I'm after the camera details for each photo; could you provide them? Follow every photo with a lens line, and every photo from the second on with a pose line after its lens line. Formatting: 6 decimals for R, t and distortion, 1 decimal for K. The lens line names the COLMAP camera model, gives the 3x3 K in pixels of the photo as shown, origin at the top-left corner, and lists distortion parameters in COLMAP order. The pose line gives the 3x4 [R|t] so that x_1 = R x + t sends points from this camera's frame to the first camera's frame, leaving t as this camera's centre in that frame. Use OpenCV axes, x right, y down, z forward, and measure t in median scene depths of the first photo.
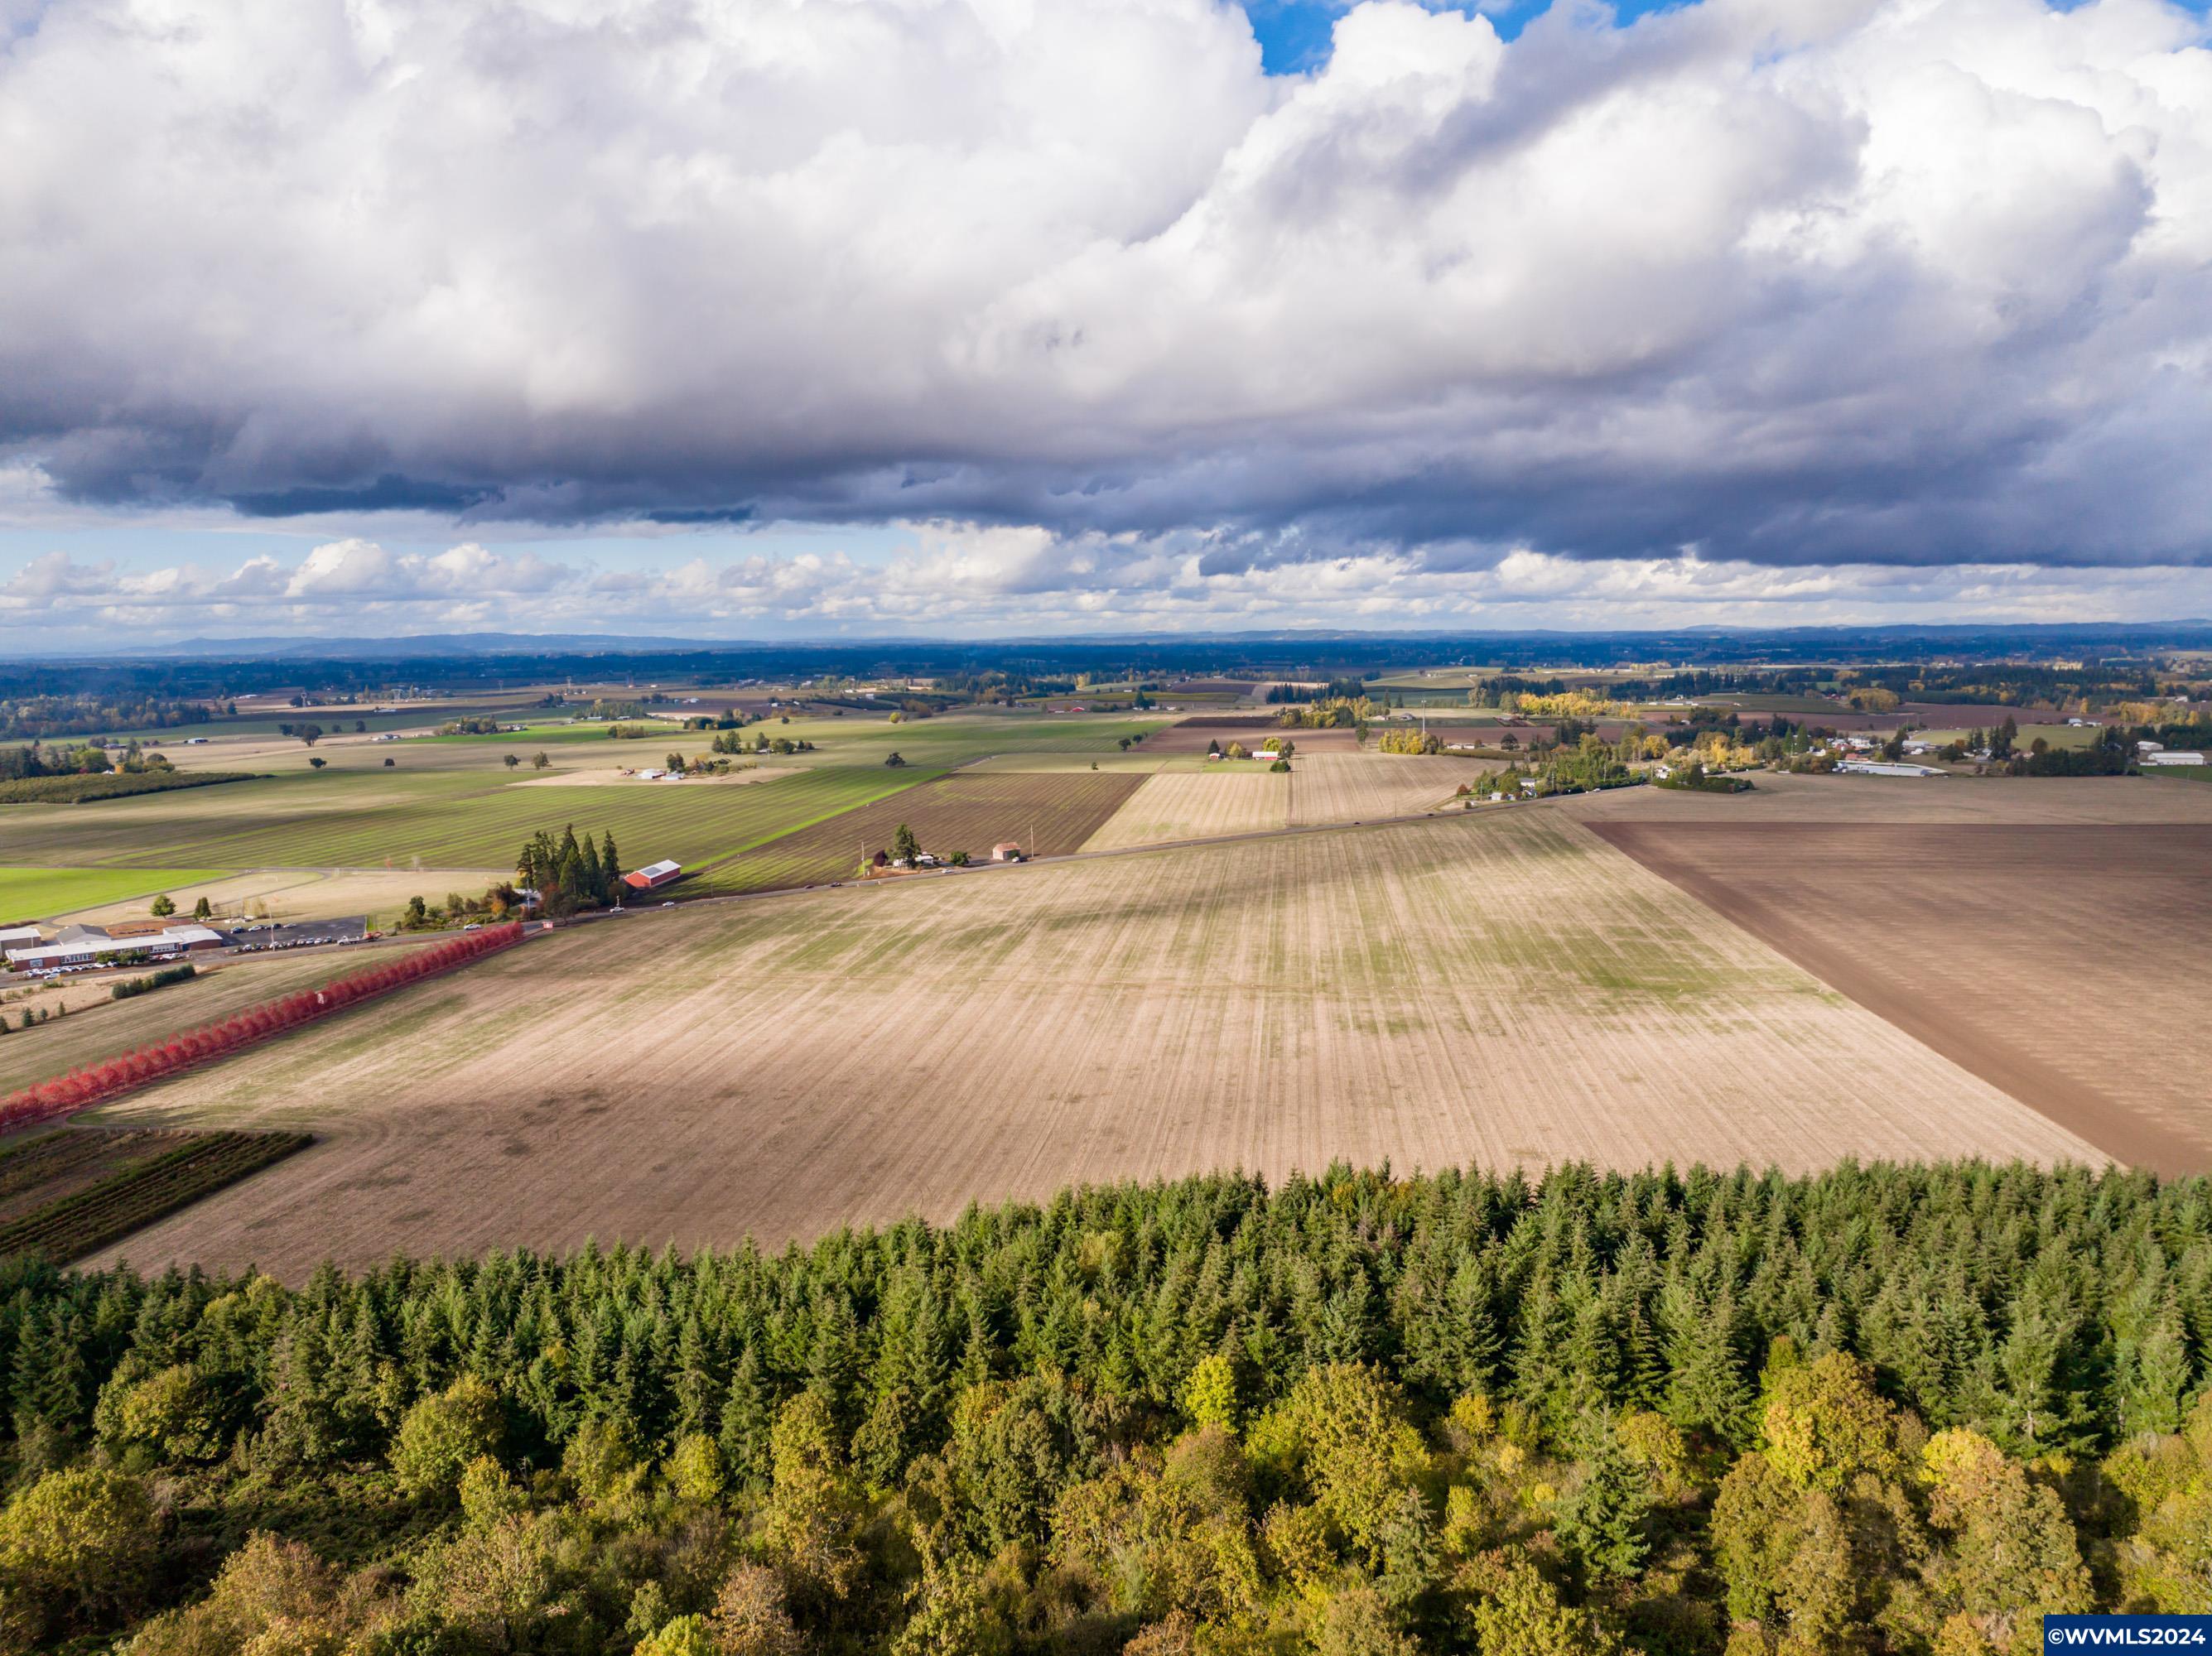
lens RADIAL K [[1615.0, 0, 1093.3], [0, 1615.0, 810.9], [0, 0, 1]] dist [-0.064231, 0.003437]
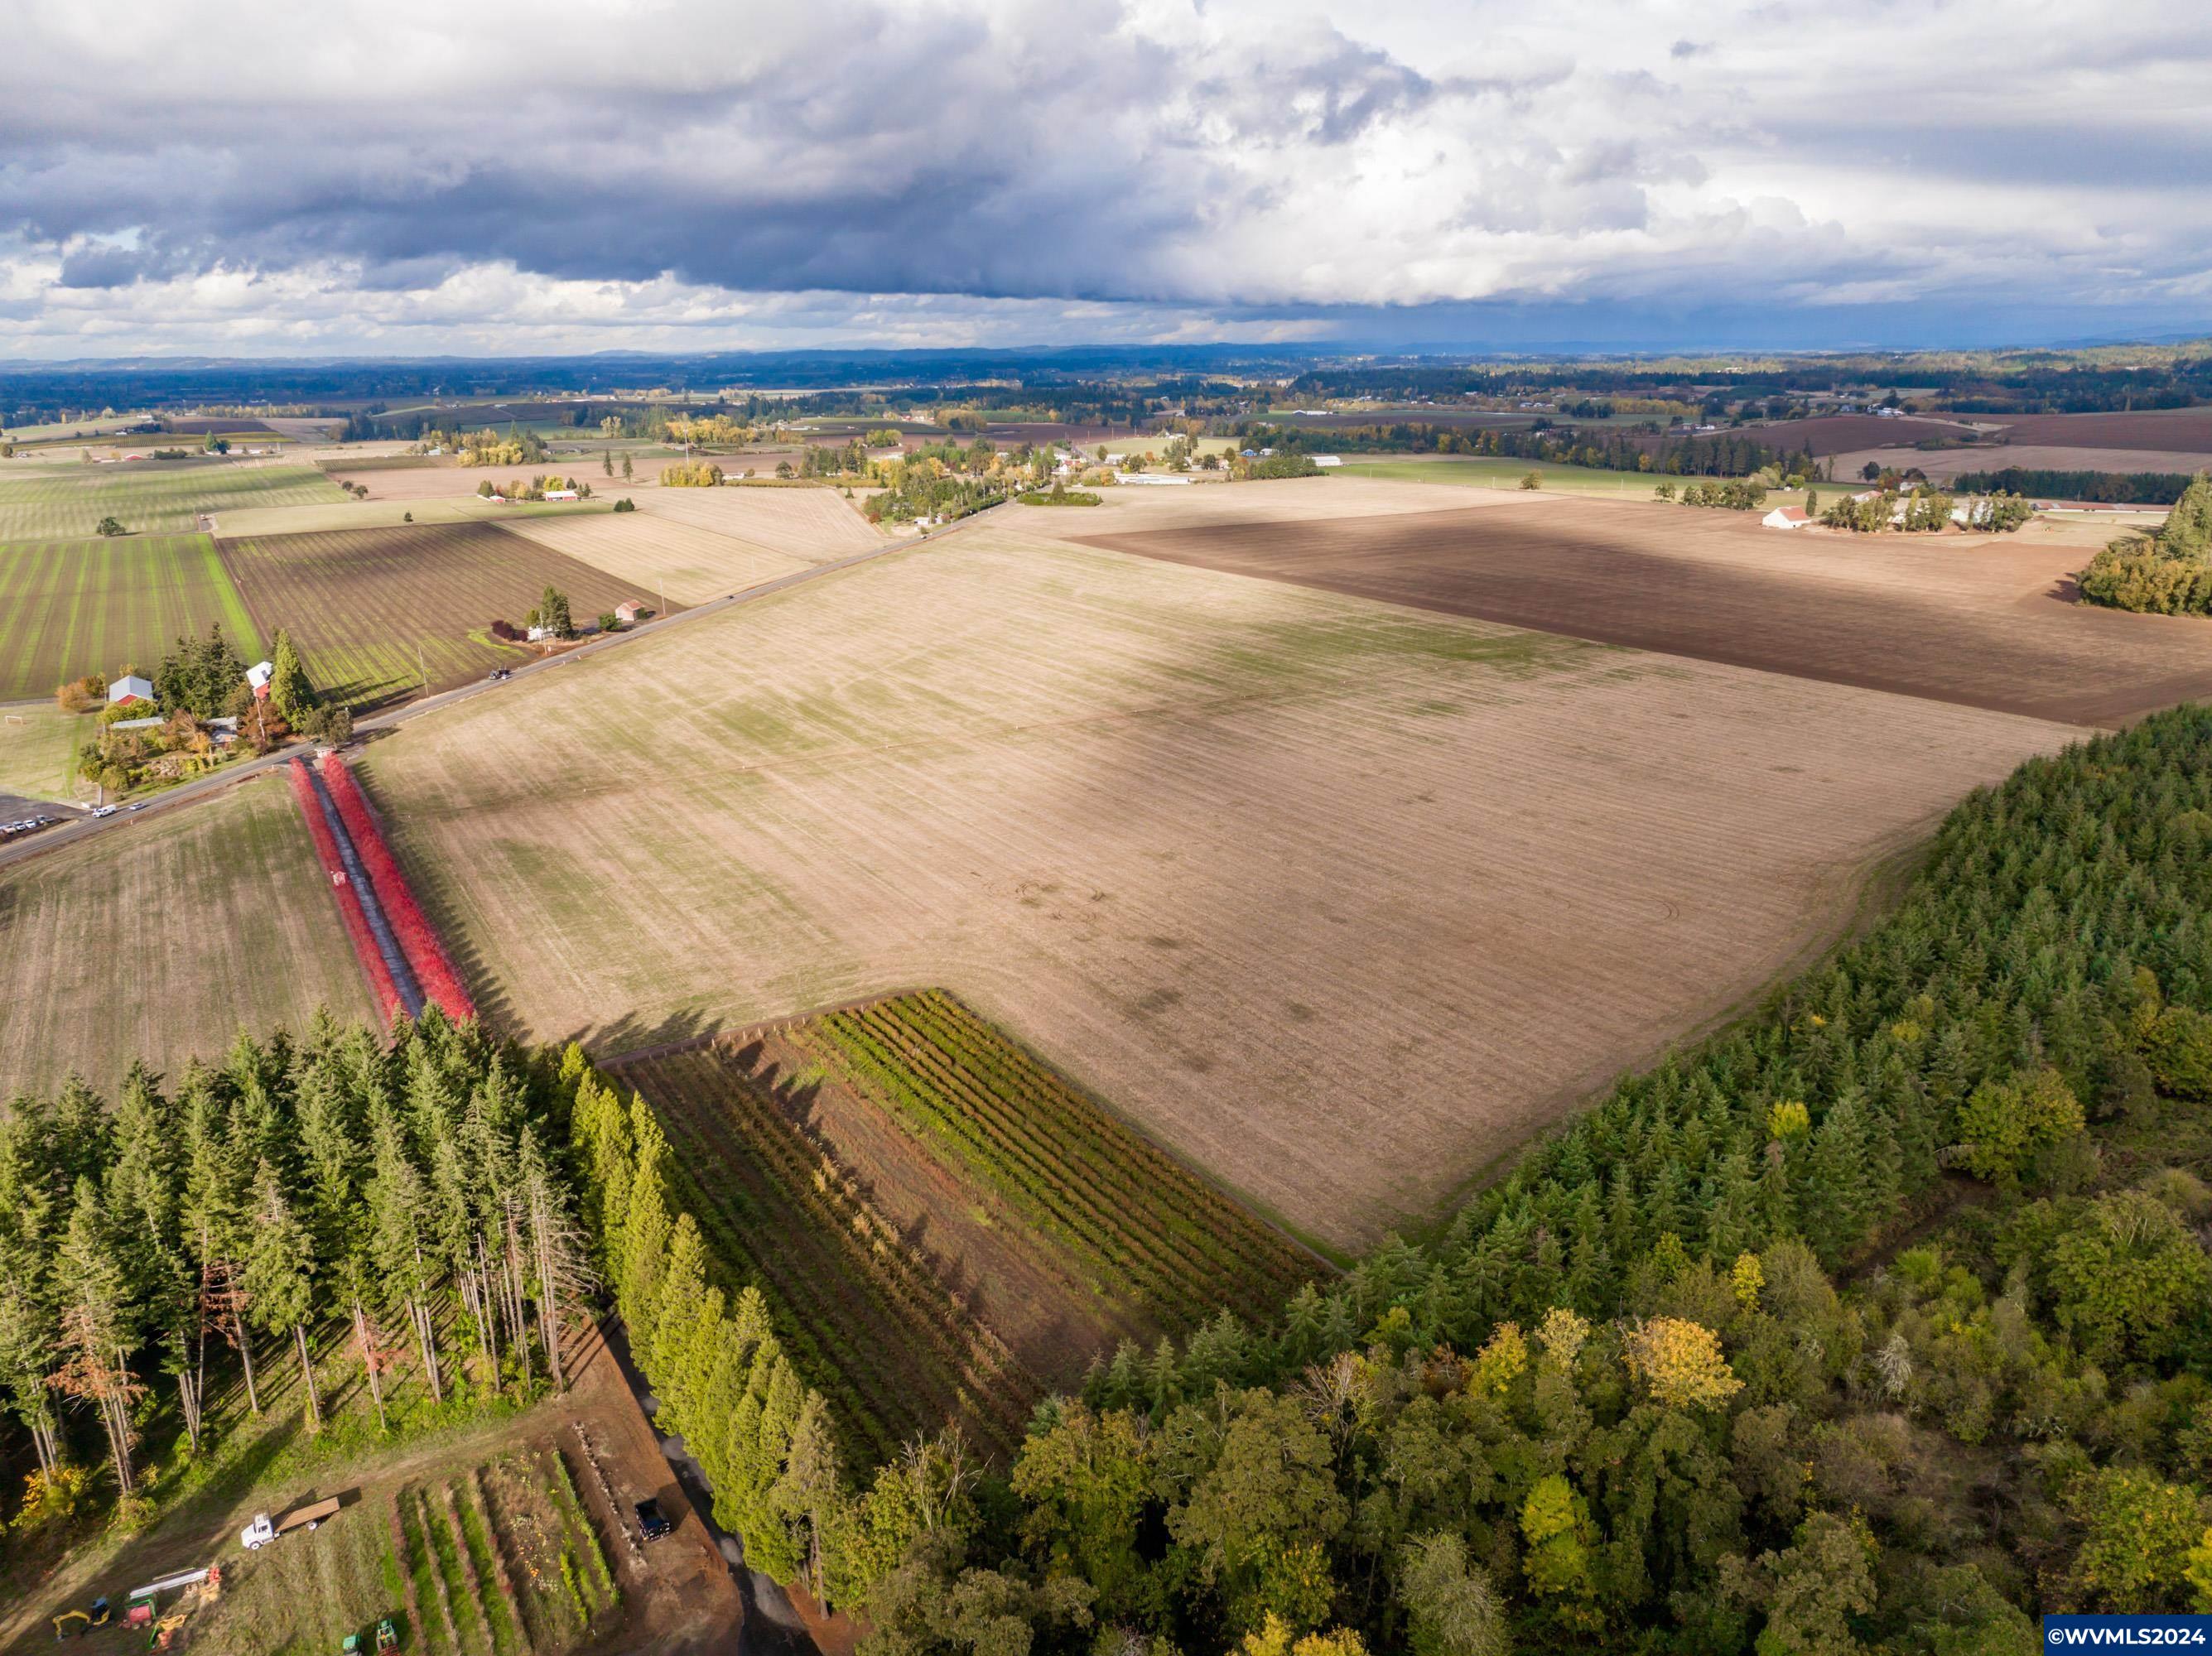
lens RADIAL K [[1546.9, 0, 1107.1], [0, 1546.9, 837.8], [0, 0, 1]] dist [-0.046088, 0.019423]
pose [[0.776148, -0.181917, 0.603739, -0.126834], [0.062343, 0.974926, 0.213616, -0.006160], [-0.627461, -0.128159, 0.768028, 0.045011]]
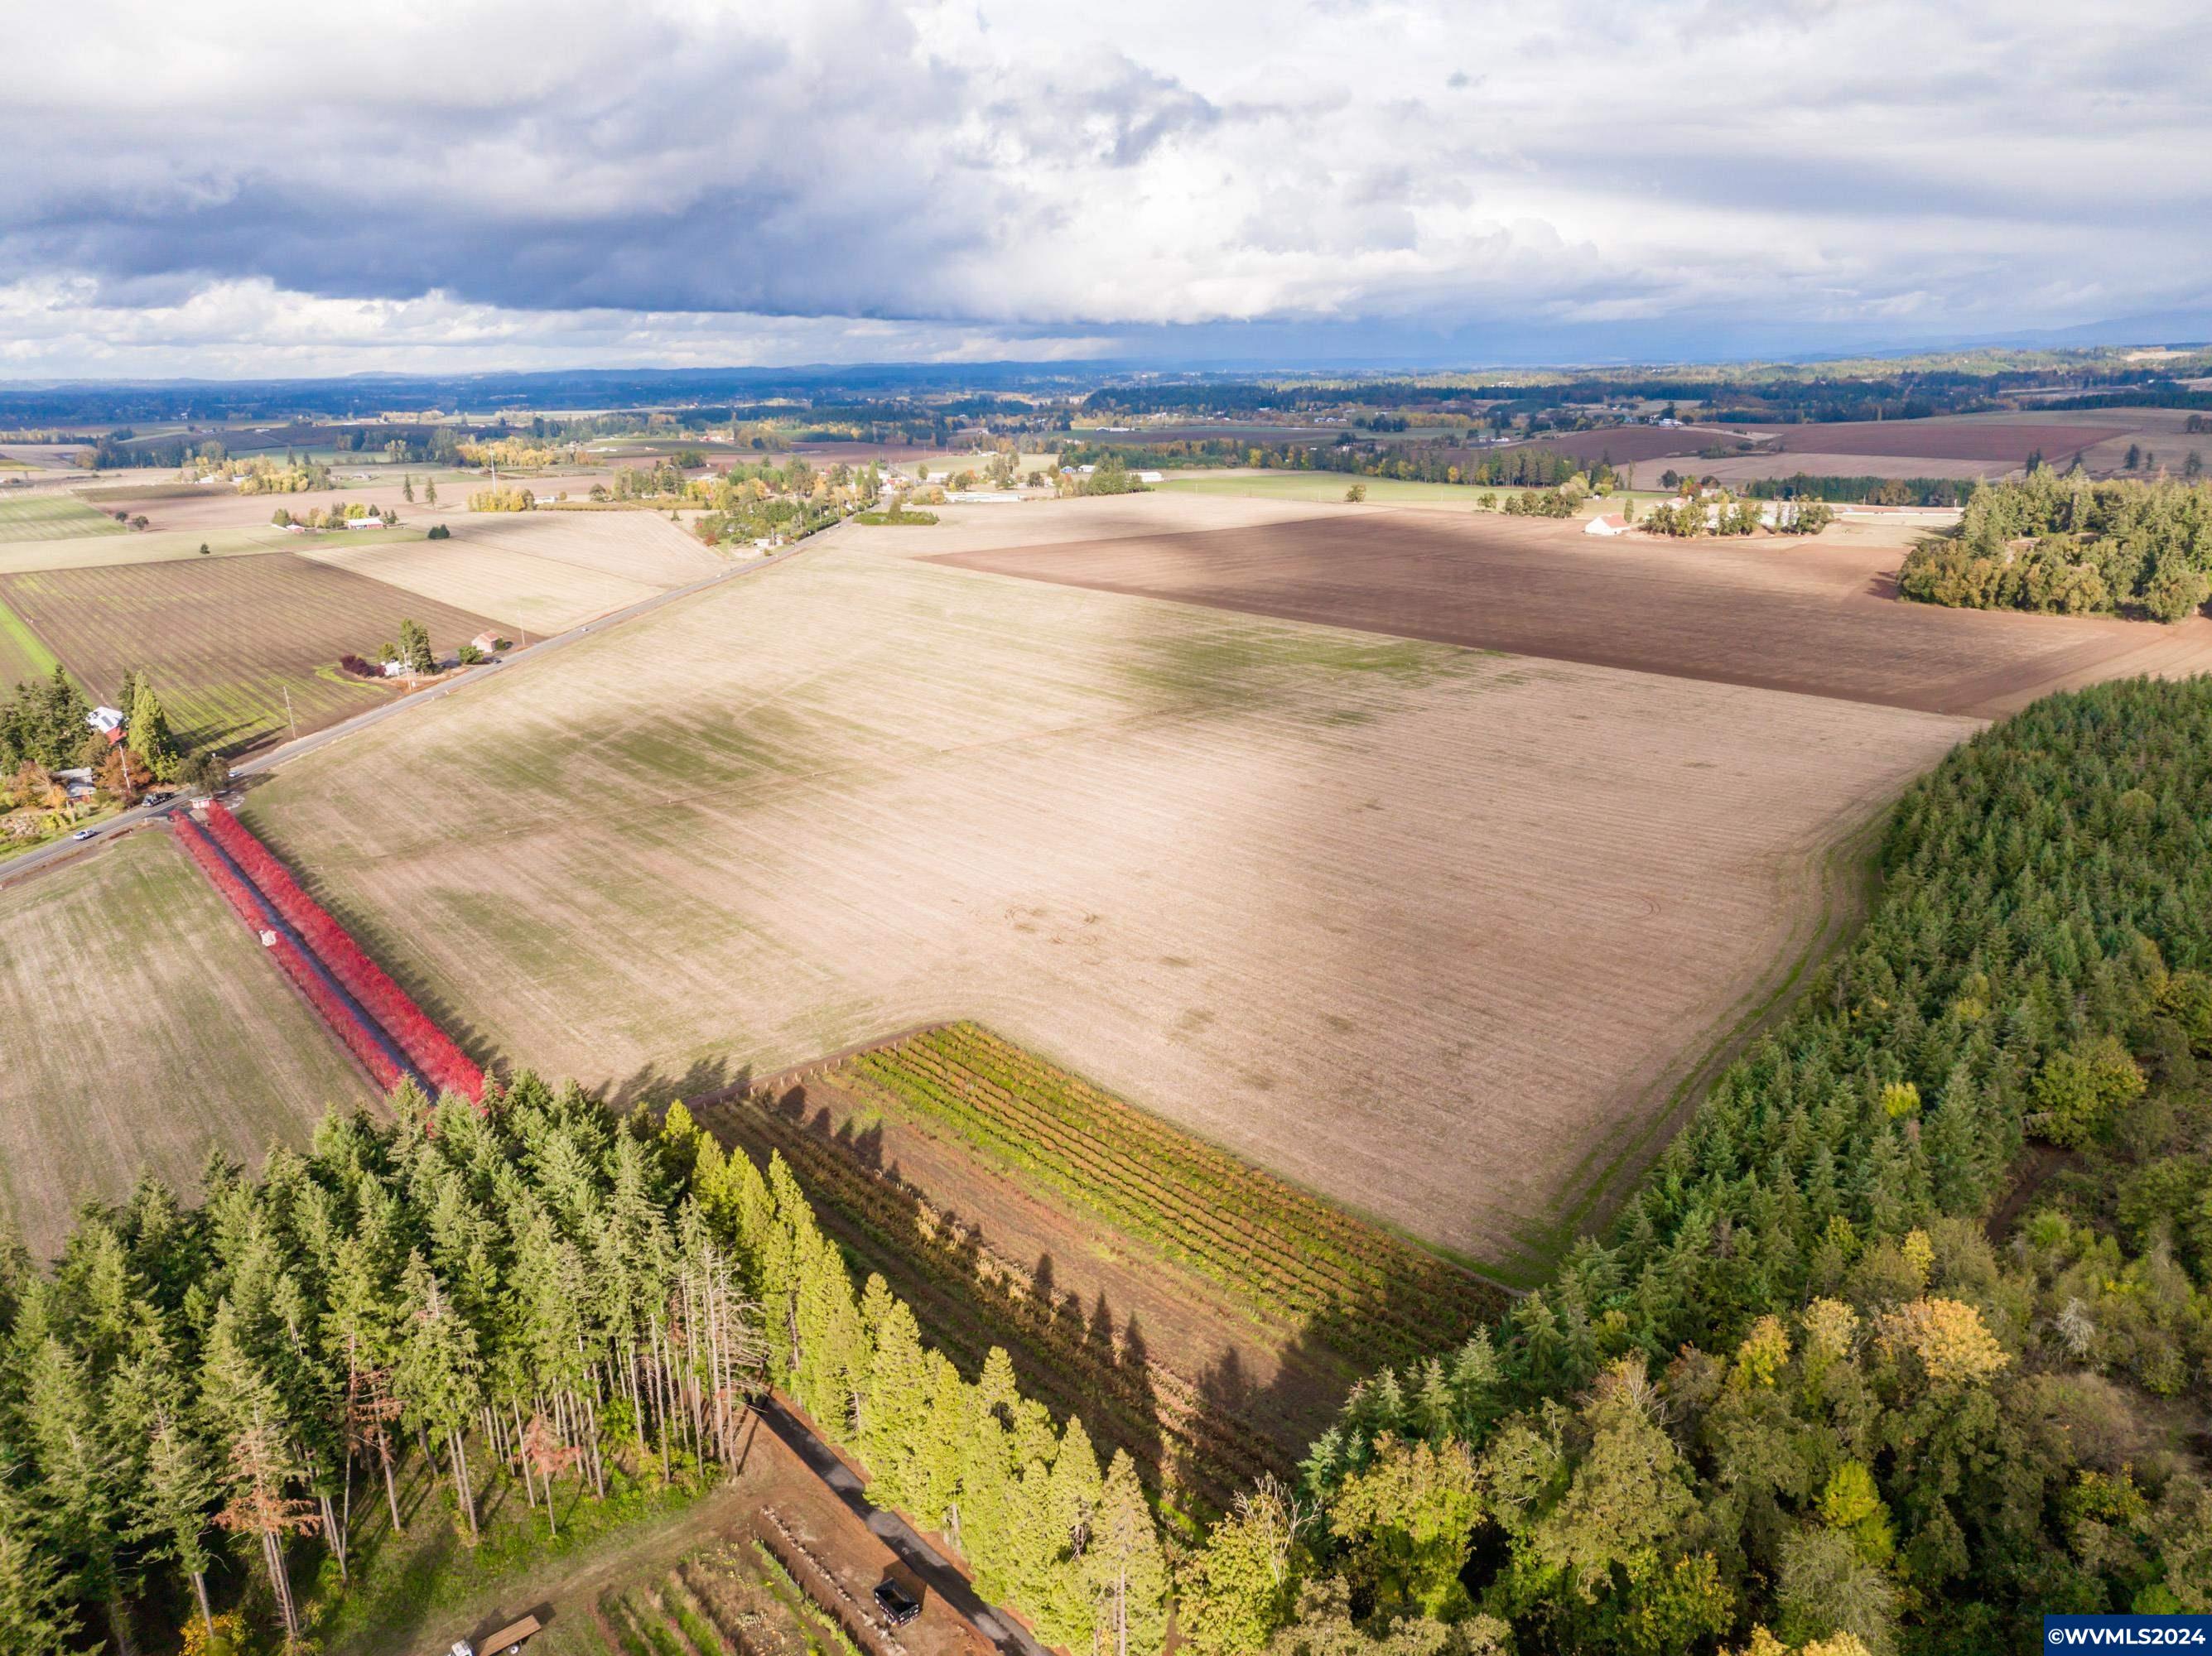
lens RADIAL K [[1546.9, 0, 1108.2], [0, 1546.9, 819.1], [0, 0, 1]] dist [-0.046088, 0.019423]
pose [[0.683496, -0.197958, 0.702599, -0.138030], [0.075936, 0.976585, 0.201282, -0.007568], [-0.725993, -0.084223, 0.682525, 0.056794]]
